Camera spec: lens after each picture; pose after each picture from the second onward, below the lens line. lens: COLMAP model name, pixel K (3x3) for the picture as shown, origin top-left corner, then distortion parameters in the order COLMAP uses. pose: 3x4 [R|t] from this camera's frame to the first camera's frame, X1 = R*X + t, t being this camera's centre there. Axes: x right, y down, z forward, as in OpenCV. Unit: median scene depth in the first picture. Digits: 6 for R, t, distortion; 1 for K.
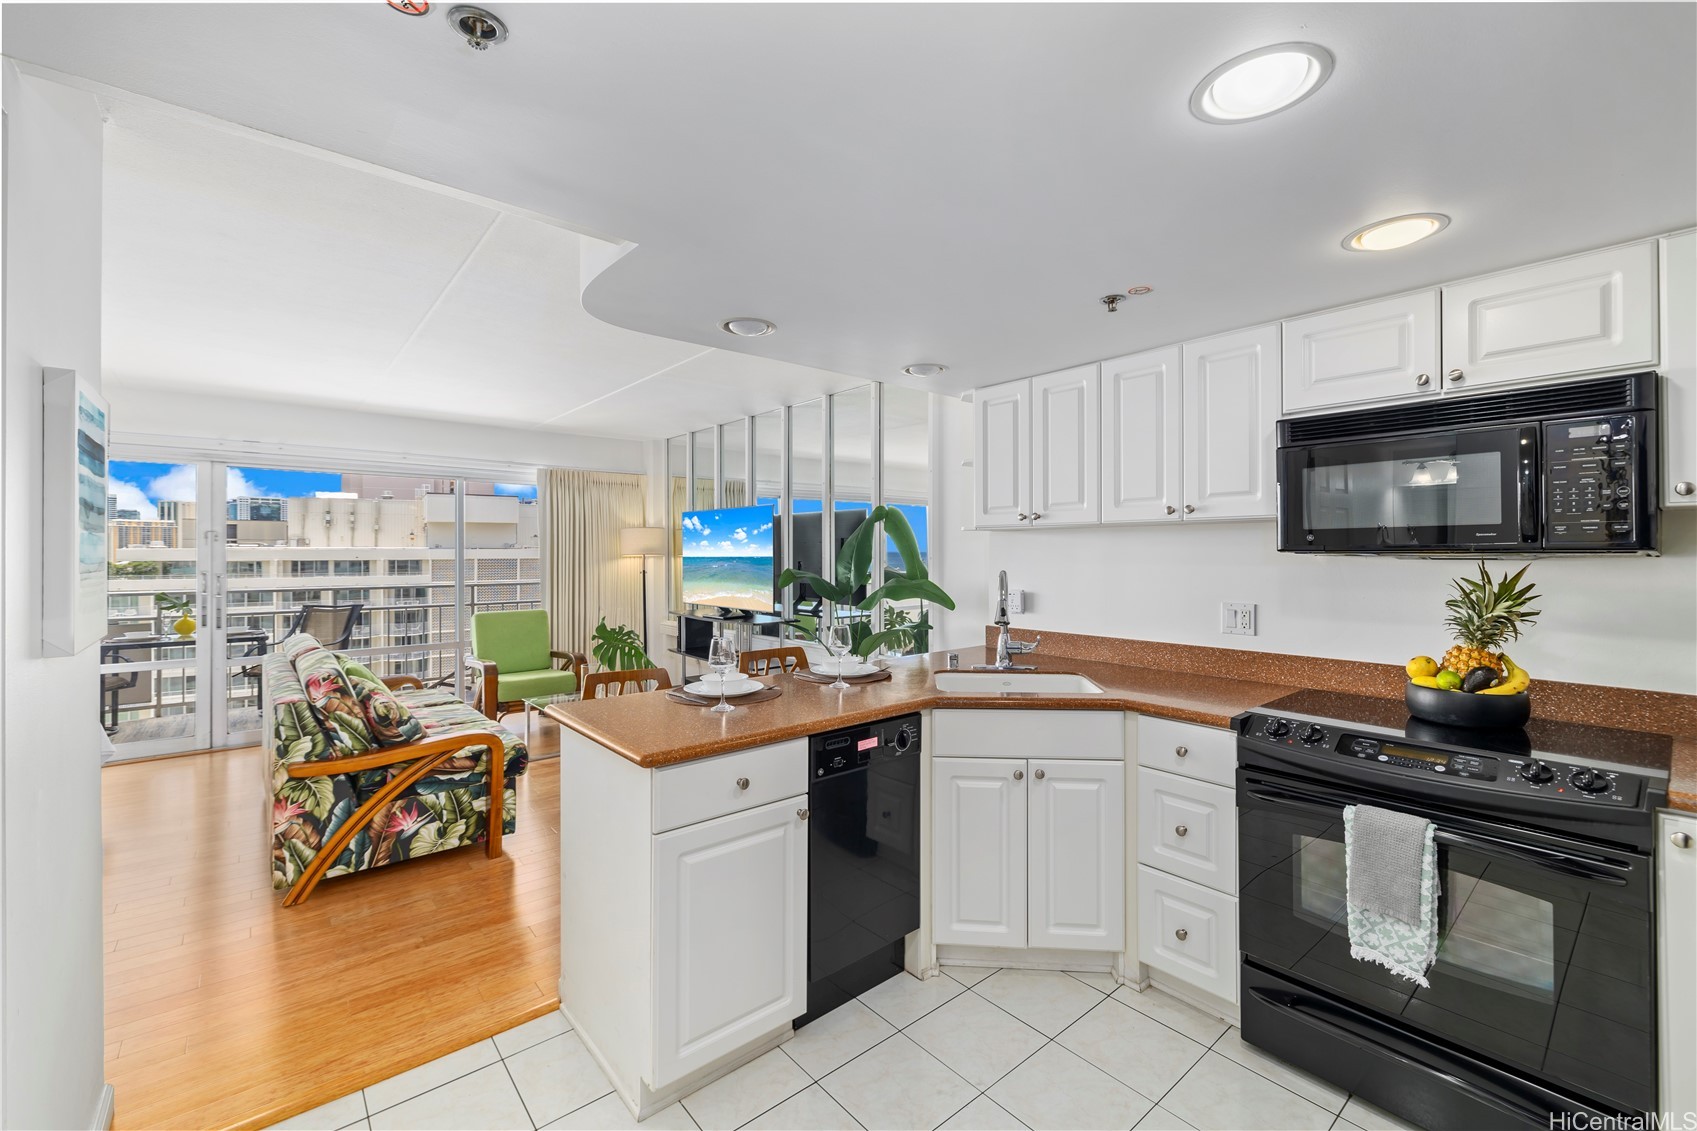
lens RADIAL K [[707.9, 0, 850.9], [0, 707.9, 549.8], [0, 0, 1]] dist [0.001000, 0.000013]
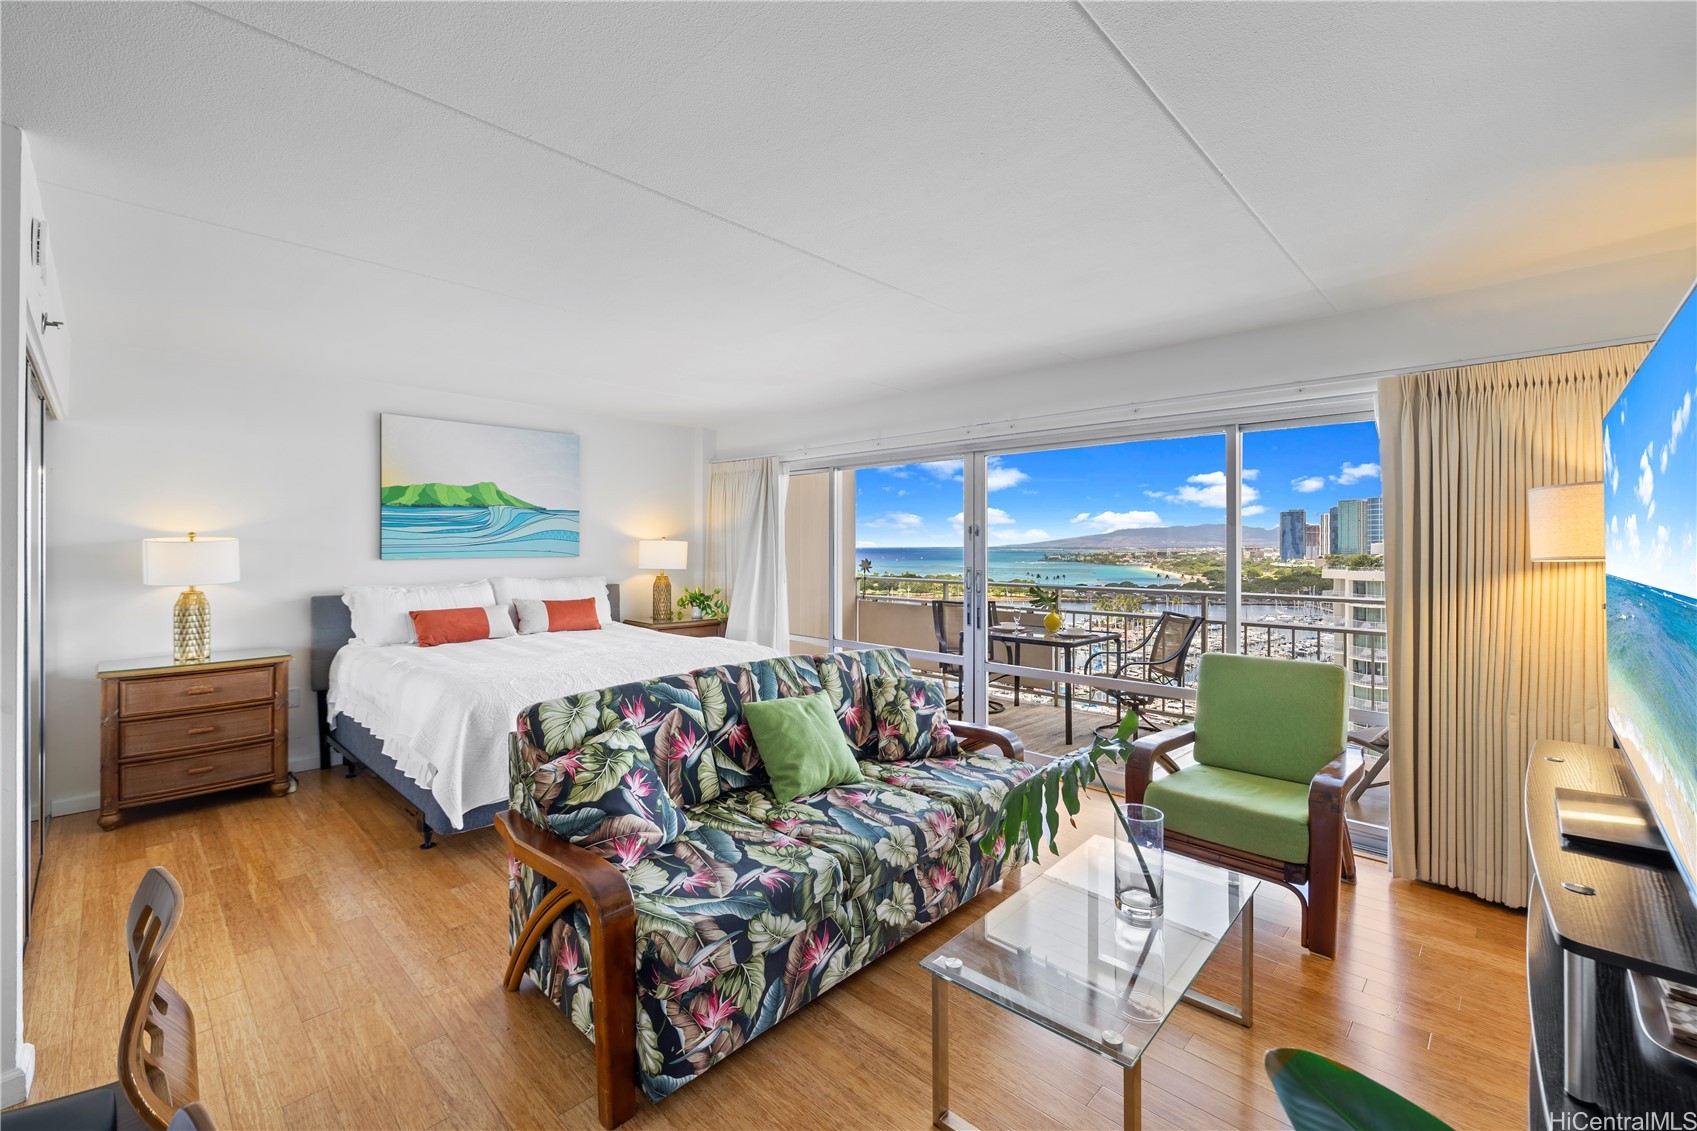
lens RADIAL K [[711.3, 0, 845.4], [0, 711.3, 545.6], [0, 0, 1]] dist [0.000981, -0.000315]
pose [[0.099025, -0.000431, -0.995085, 0.043336], [0.003357, 0.999994, -0.000099, 0.002145], [0.995079, -0.003330, 0.099026, 1.132424]]
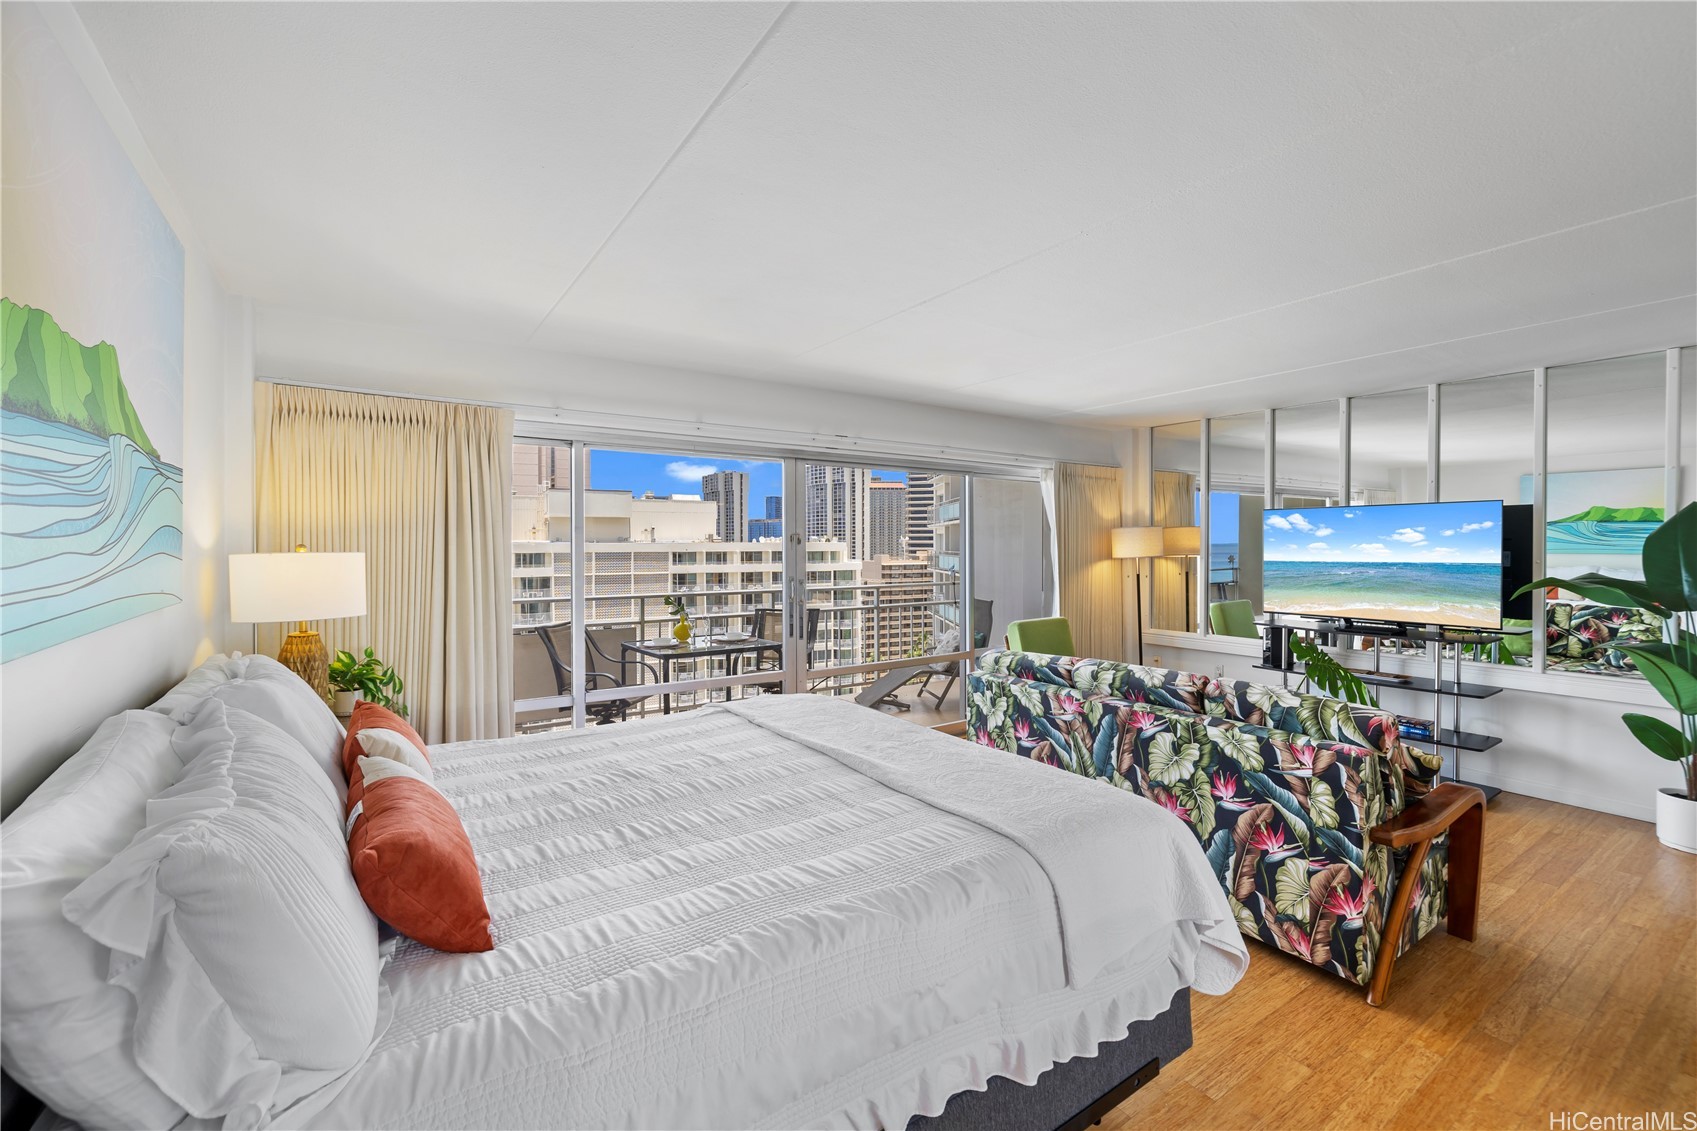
lens RADIAL K [[711.3, 0, 845.4], [0, 711.3, 545.6], [0, 0, 1]] dist [0.000981, -0.000315]
pose [[0.994474, -0.000419, -0.104982, -1.140993], [0.000932, 0.999988, 0.004844, -0.023336], [0.104979, -0.004915, 0.994462, 0.127990]]
